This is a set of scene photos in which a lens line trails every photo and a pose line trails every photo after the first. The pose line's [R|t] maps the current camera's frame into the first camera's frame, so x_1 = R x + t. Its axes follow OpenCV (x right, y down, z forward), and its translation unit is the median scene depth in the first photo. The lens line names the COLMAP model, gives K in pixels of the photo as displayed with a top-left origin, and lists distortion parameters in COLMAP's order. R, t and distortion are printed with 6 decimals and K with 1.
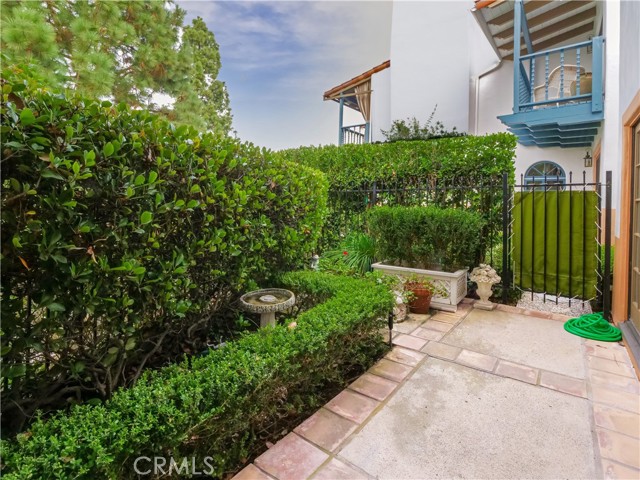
lens RADIAL K [[322.6, 0, 320.0], [0, 322.6, 200.5], [0, 0, 1]] dist [-0.003439, -0.000035]
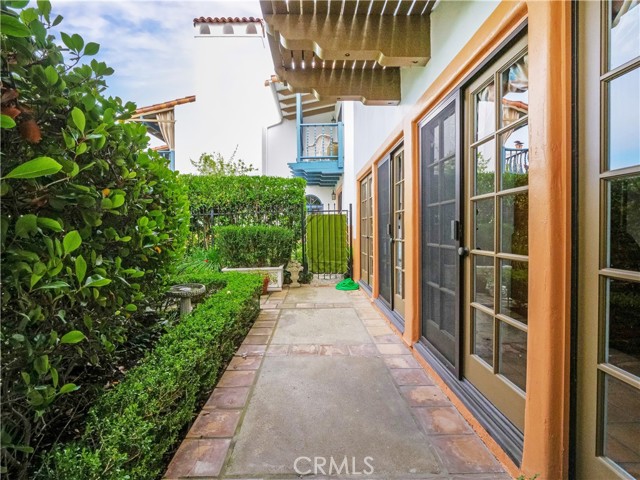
lens RADIAL K [[294.3, 0, 316.1], [0, 294.3, 228.4], [0, 0, 1]] dist [-0.000808, -0.000262]
pose [[0.792417, -0.026002, 0.609425, -0.244288], [0.017631, 0.999650, 0.019727, 0.011621], [-0.609725, -0.004887, 0.792598, -0.186912]]
